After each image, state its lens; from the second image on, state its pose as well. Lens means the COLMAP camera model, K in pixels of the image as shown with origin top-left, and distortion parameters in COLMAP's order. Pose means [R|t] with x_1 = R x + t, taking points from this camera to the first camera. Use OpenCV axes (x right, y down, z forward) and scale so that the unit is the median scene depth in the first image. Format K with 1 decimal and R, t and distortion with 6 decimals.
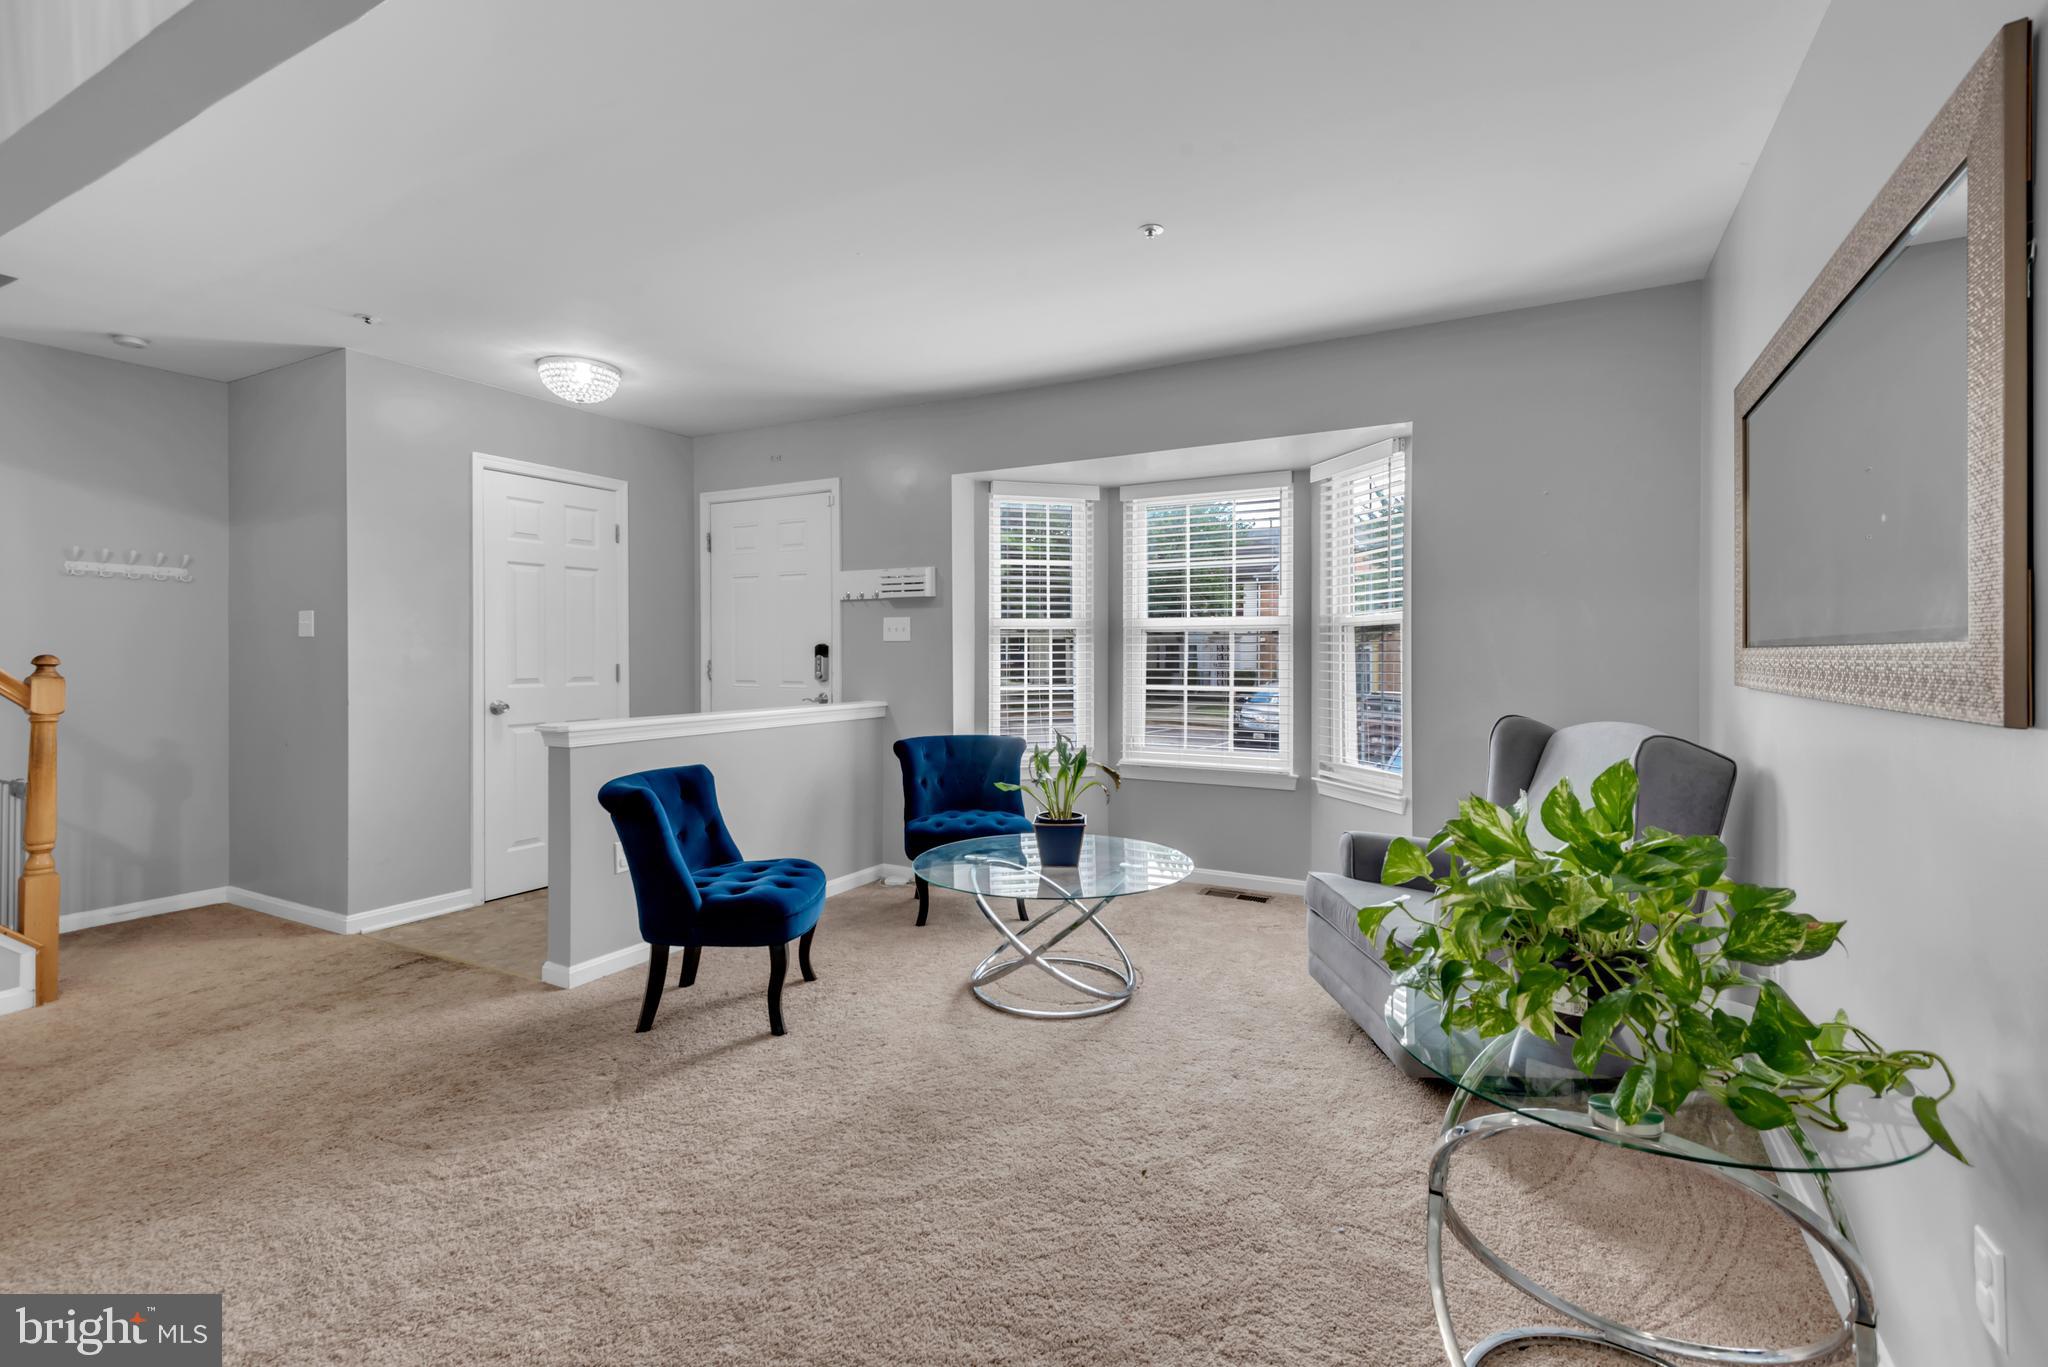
lens RADIAL K [[932.9, 0, 999.5], [0, 932.9, 657.7], [0, 0, 1]] dist [0.024421, -0.013042]
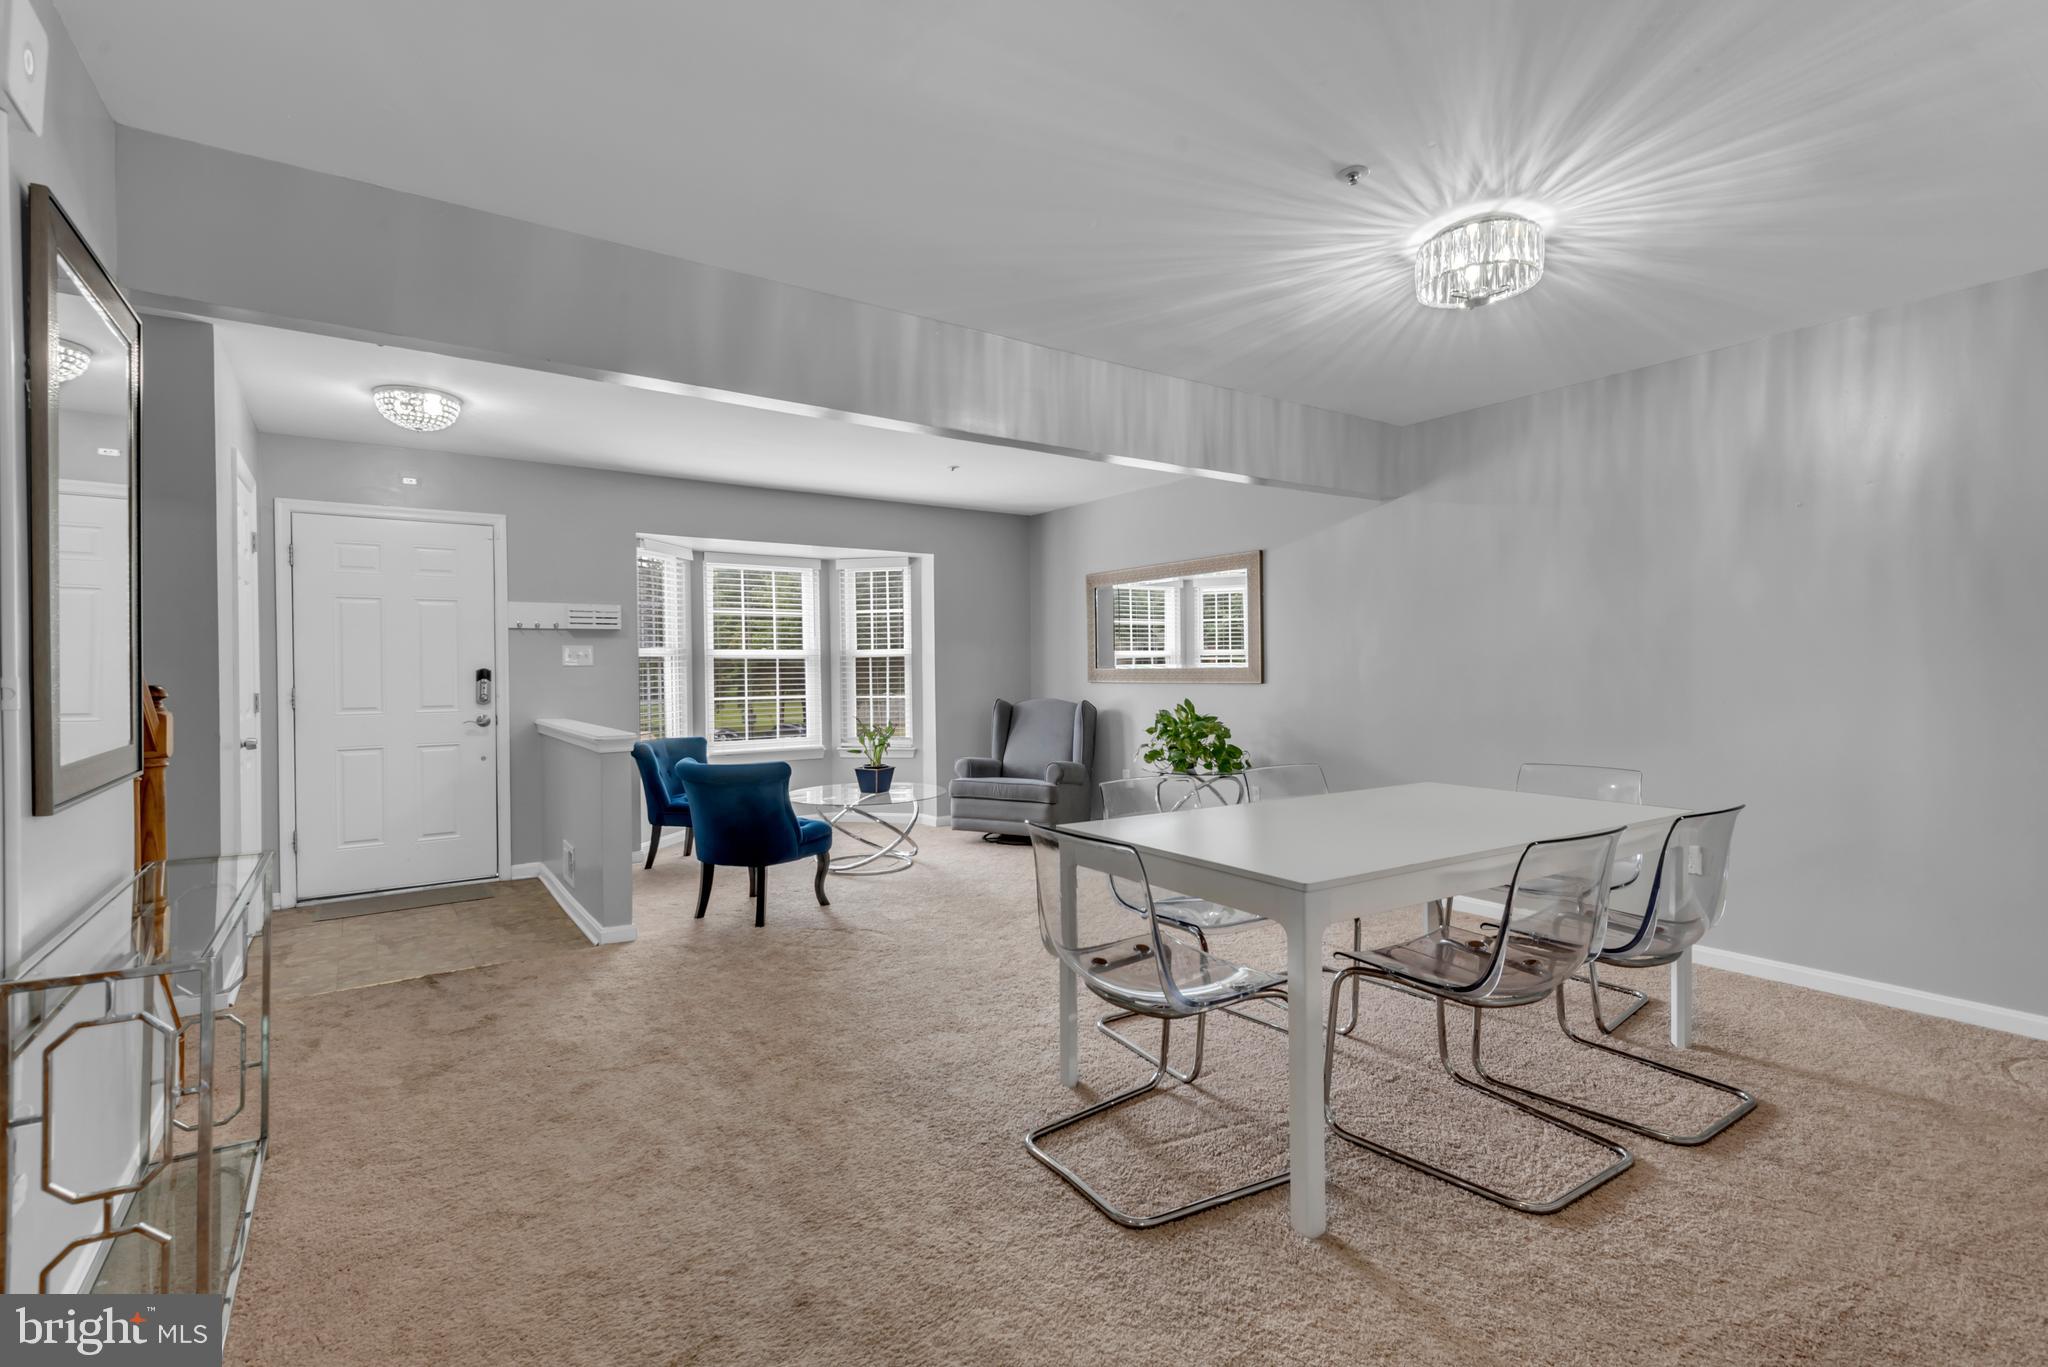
lens RADIAL K [[932.9, 0, 1066.5], [0, 932.9, 666.6], [0, 0, 1]] dist [0.024421, -0.013042]
pose [[0.406323, -0.002635, 0.913726, -0.941292], [0.022813, 0.999713, -0.007261, 0.005756], [-0.913445, 0.023795, 0.406266, -0.033584]]
